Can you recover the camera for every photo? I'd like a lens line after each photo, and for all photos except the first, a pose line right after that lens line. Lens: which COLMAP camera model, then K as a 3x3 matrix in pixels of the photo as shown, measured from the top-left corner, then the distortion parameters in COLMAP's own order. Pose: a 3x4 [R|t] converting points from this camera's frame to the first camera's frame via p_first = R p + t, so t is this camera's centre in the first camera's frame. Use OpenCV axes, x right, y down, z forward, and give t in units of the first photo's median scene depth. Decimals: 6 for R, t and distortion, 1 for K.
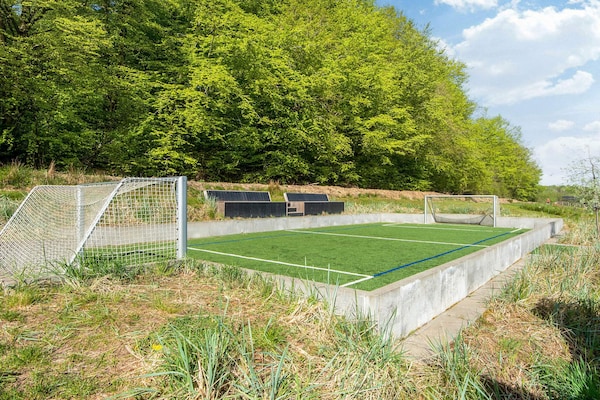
lens RADIAL K [[345.0, 0, 300.0], [0, 345.0, 200.0], [0, 0, 1]] dist [0.004350, -0.038579]
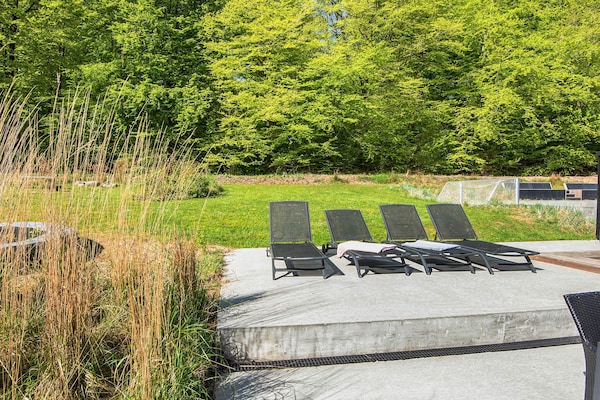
lens RADIAL K [[345.0, 0, 300.0], [0, 345.0, 200.0], [0, 0, 1]] dist [0.004350, -0.038579]
pose [[0.751434, 0.007982, -0.659760, 0.041367], [0.003181, 0.999871, 0.015720, 0.014654], [0.659801, -0.013912, 0.751312, -0.474600]]
